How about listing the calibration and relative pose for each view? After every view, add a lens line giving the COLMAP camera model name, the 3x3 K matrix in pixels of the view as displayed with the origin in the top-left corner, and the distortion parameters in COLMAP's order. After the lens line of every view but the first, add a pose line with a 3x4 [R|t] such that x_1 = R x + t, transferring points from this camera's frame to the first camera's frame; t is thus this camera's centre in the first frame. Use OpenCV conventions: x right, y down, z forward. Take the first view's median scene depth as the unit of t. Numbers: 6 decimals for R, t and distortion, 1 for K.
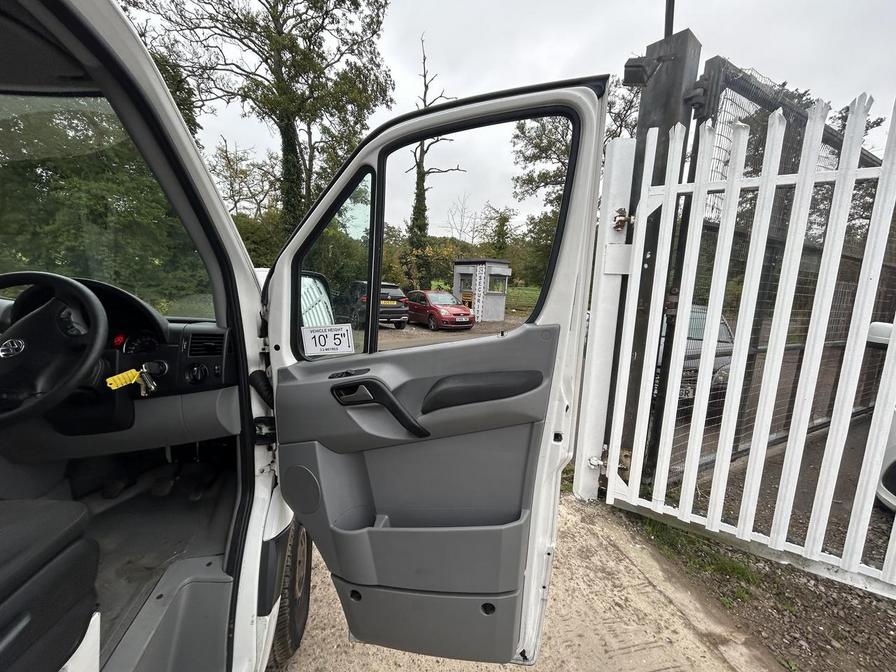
lens RADIAL K [[365.0, 0, 449.0], [0, 365.0, 336.2], [0, 0, 1]] dist [0.003059, -0.000786]
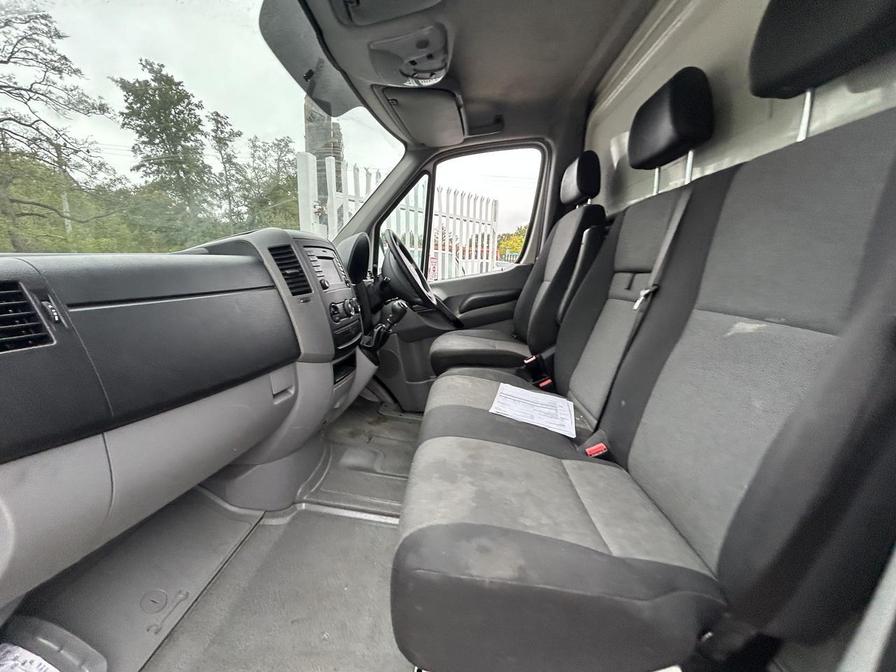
lens RADIAL K [[365.0, 0, 448.3], [0, 365.0, 334.3], [0, 0, 1]] dist [0.003059, -0.000786]
pose [[0.206581, -0.203829, 0.956963, -0.148406], [0.136826, 0.974468, 0.178021, 0.001722], [-0.968815, 0.094162, 0.229195, 0.024413]]
